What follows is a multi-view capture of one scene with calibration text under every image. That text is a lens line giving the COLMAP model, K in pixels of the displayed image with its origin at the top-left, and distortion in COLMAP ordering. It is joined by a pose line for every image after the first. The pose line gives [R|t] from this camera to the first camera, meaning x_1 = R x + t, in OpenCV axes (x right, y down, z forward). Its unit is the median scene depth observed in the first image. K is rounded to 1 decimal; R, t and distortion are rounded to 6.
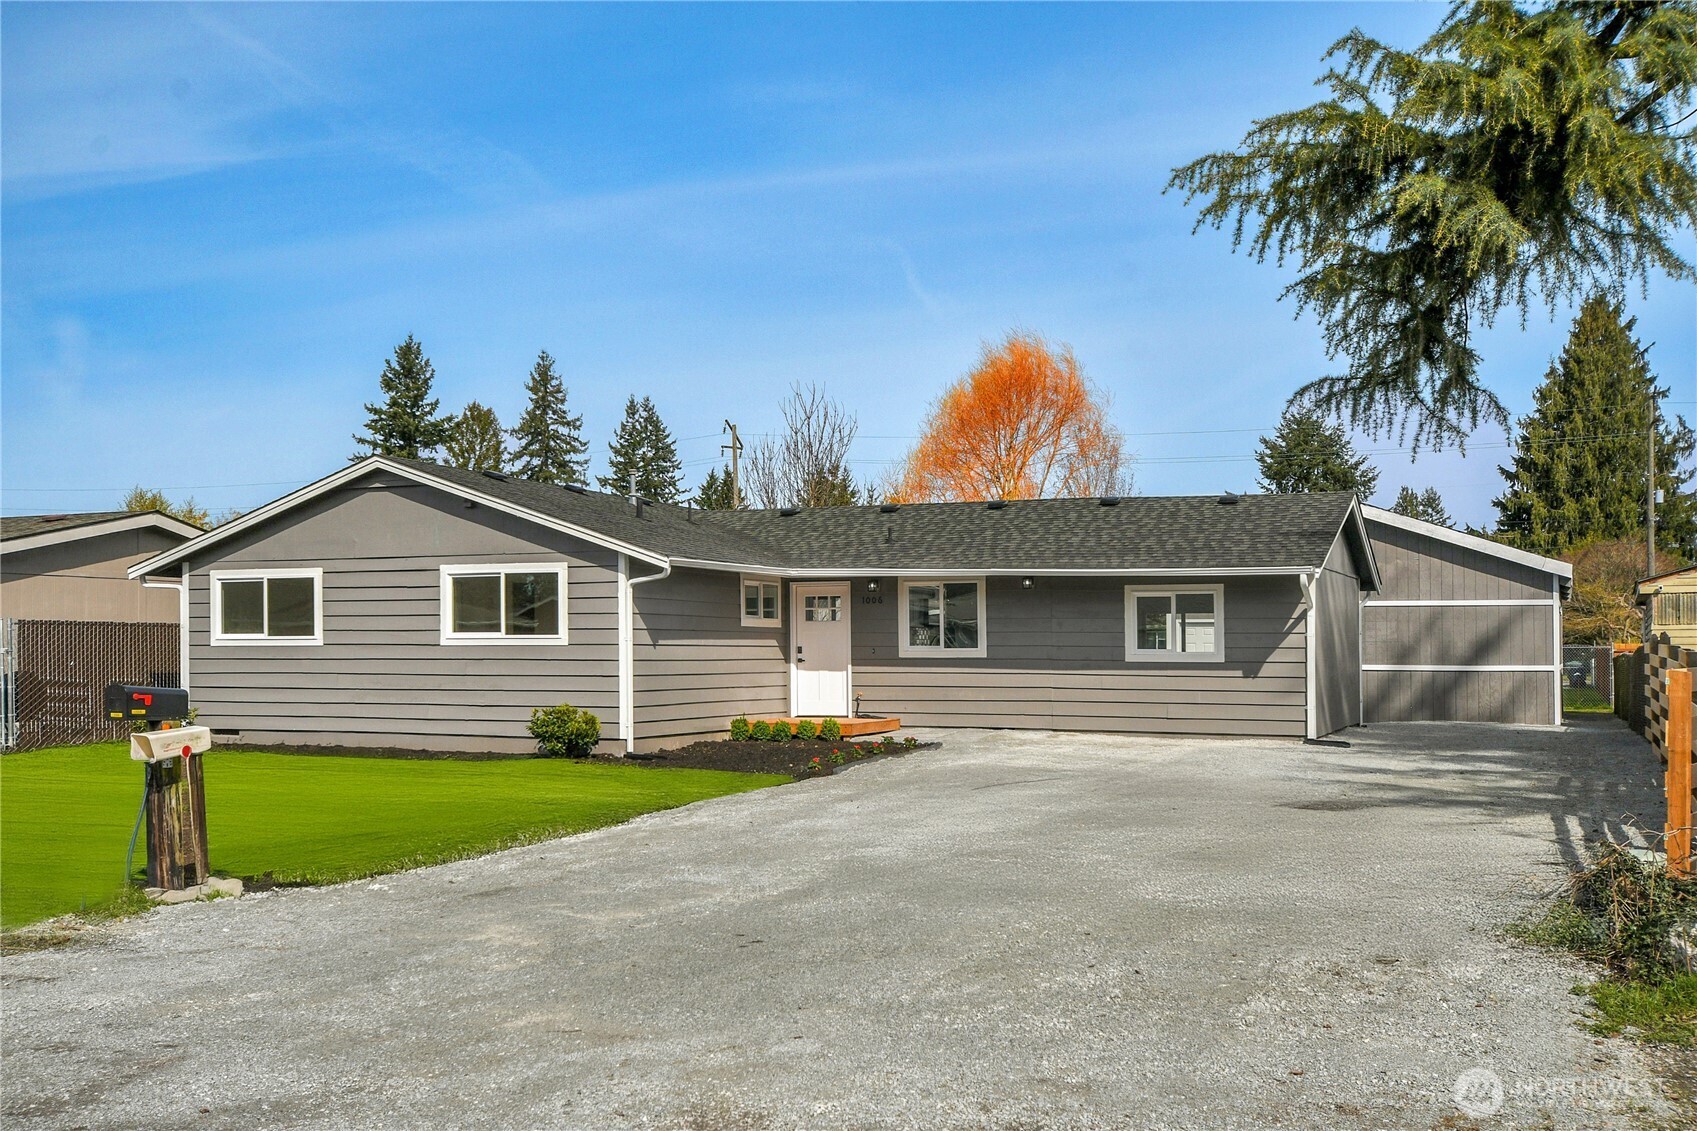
lens RADIAL K [[1606.3, 0, 848.5], [0, 1606.3, 565.5], [0, 0, 1]] dist [0.004757, 0.000645]
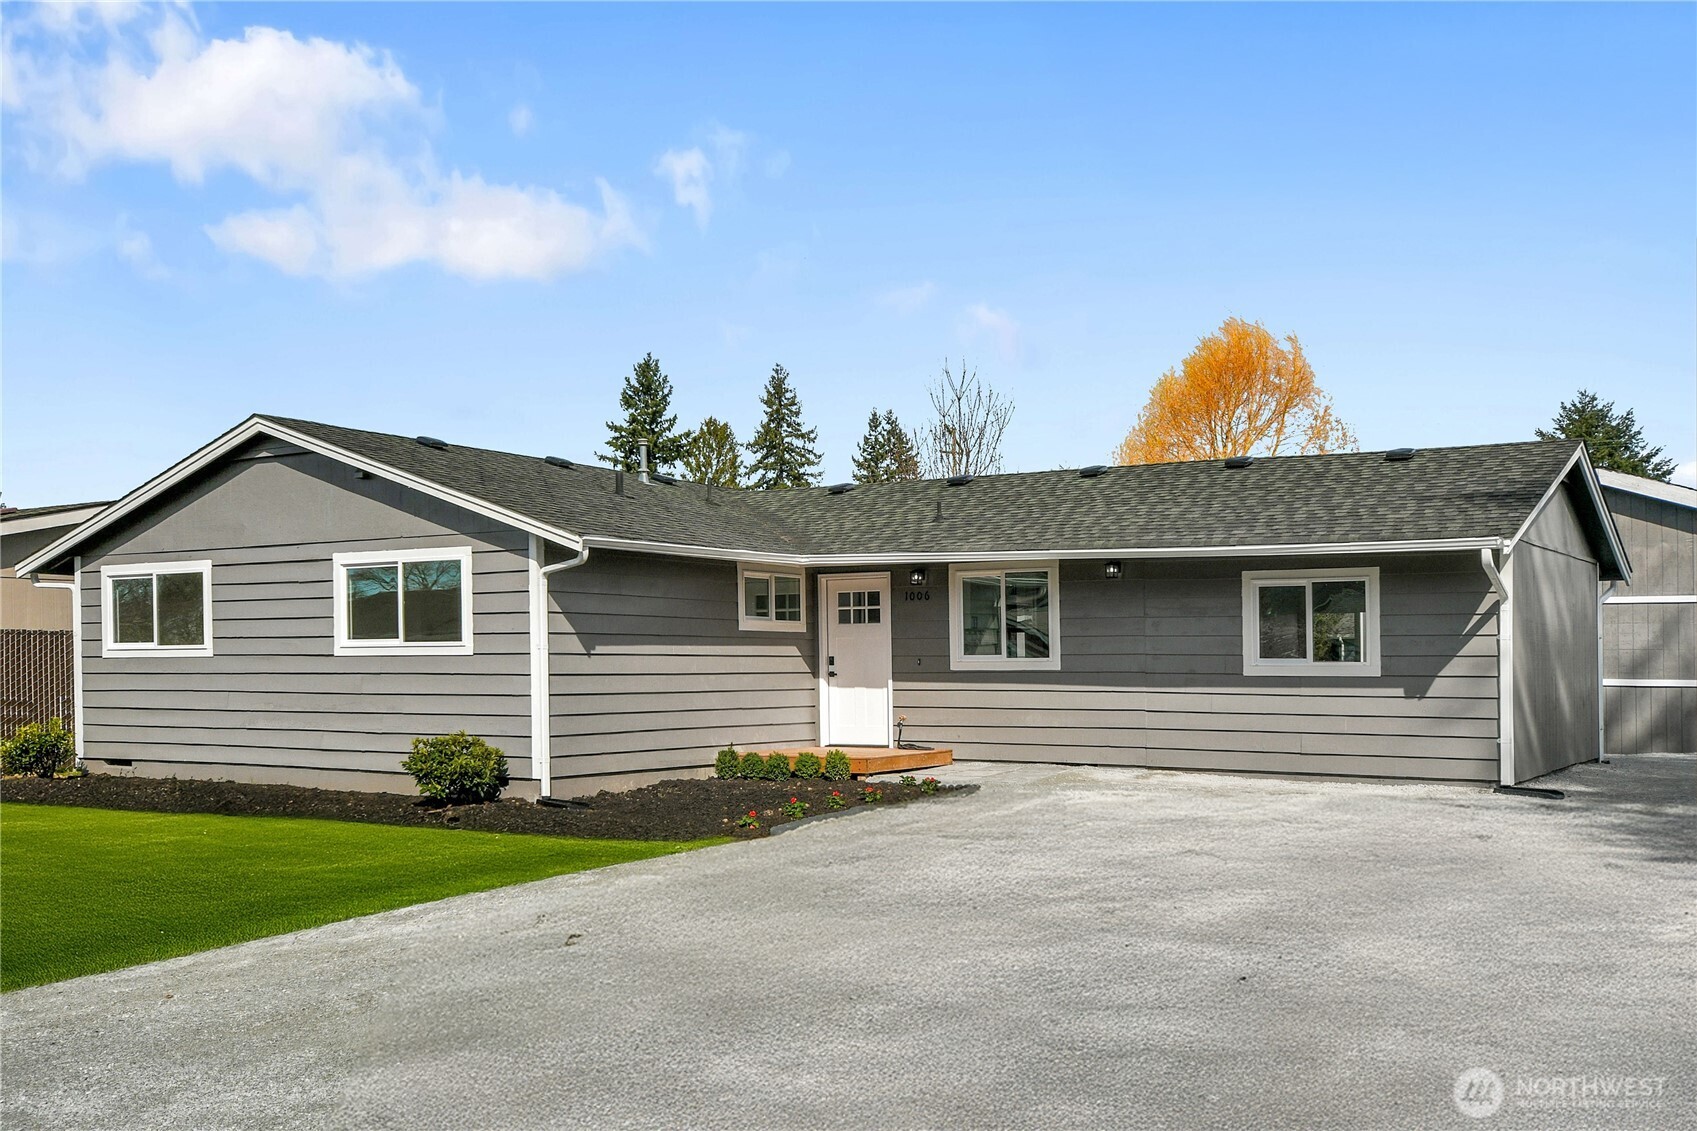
lens RADIAL K [[1608.9, 0, 841.4], [0, 1608.9, 599.7], [0, 0, 1]] dist [0.015348, 0.001807]
pose [[0.987079, -0.008538, -0.160007, 0.106220], [0.010650, 0.999867, 0.012351, 0.013877], [0.159880, -0.013895, 0.987039, 0.240035]]
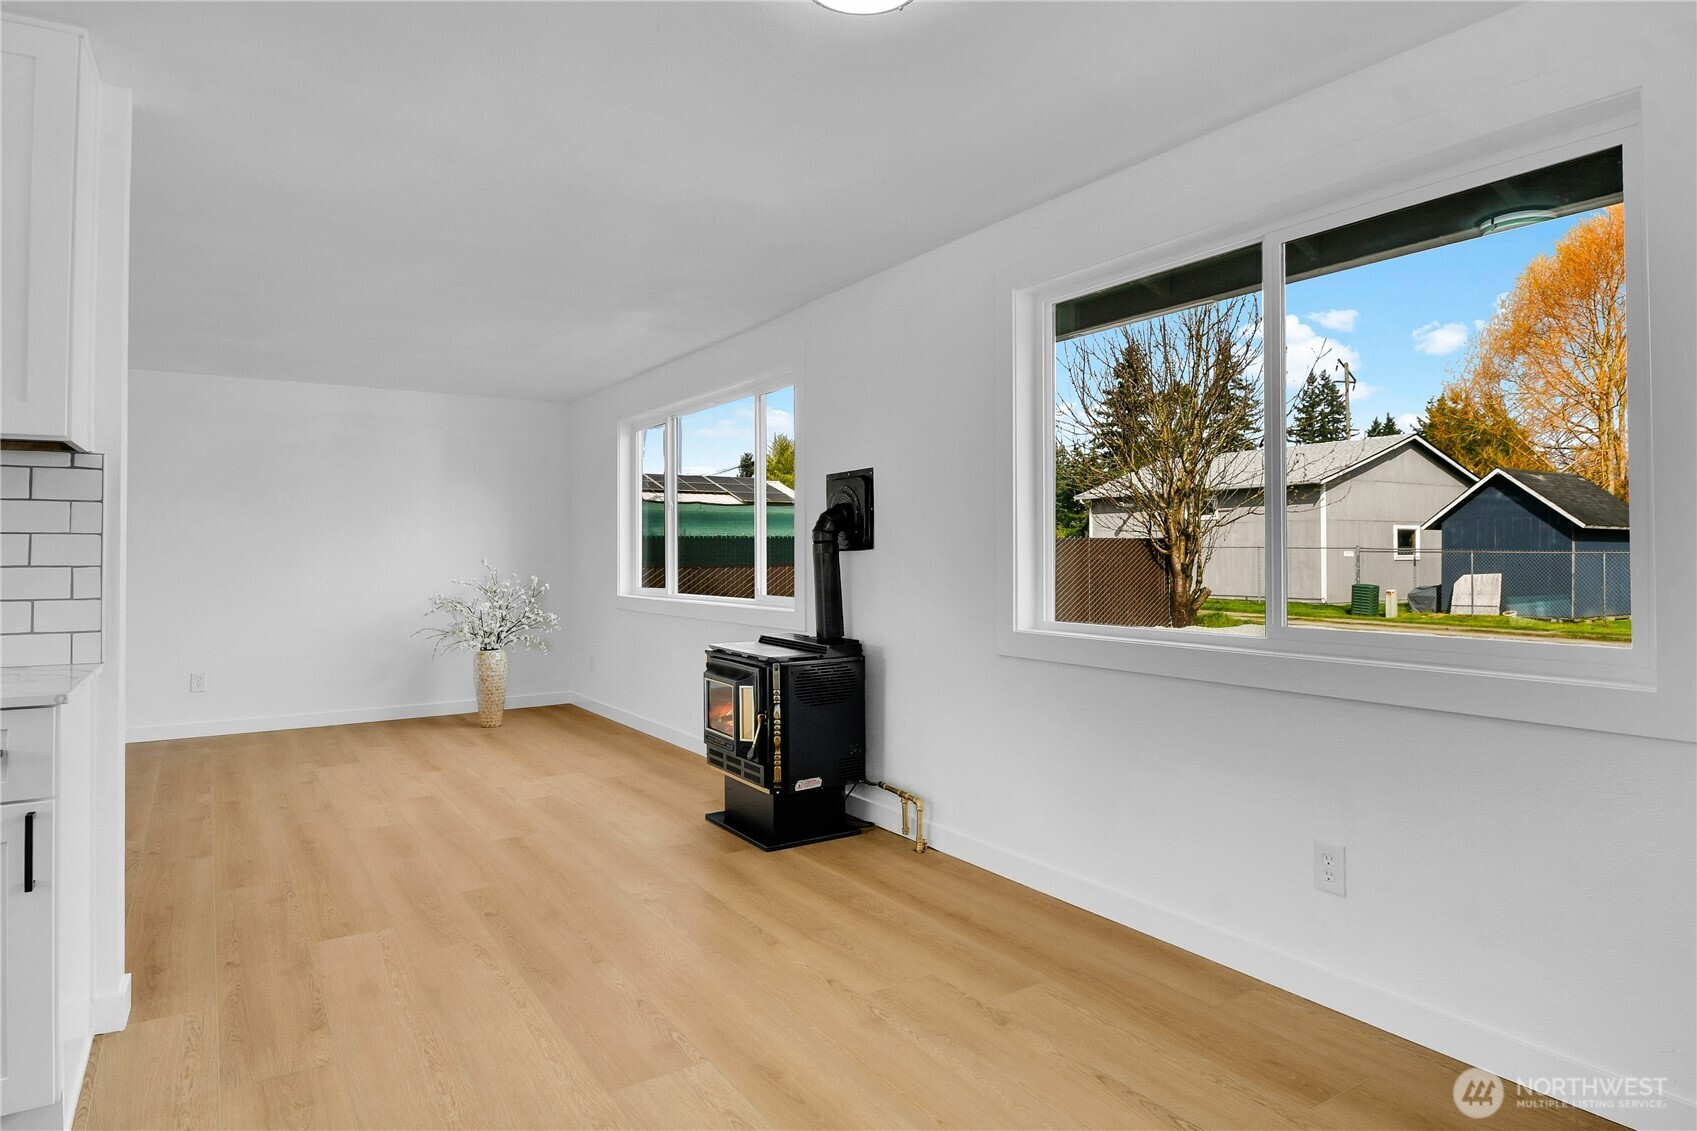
lens RADIAL K [[995.0, 0, 848.5], [0, 995.0, 565.5], [0, 0, 1]] dist [0.001179, -0.001761]
pose [[0.834517, -0.001569, -0.550980, 0.187854], [0.038296, 0.997743, 0.055162, 0.056300], [0.549650, -0.067134, 0.832693, 1.120705]]
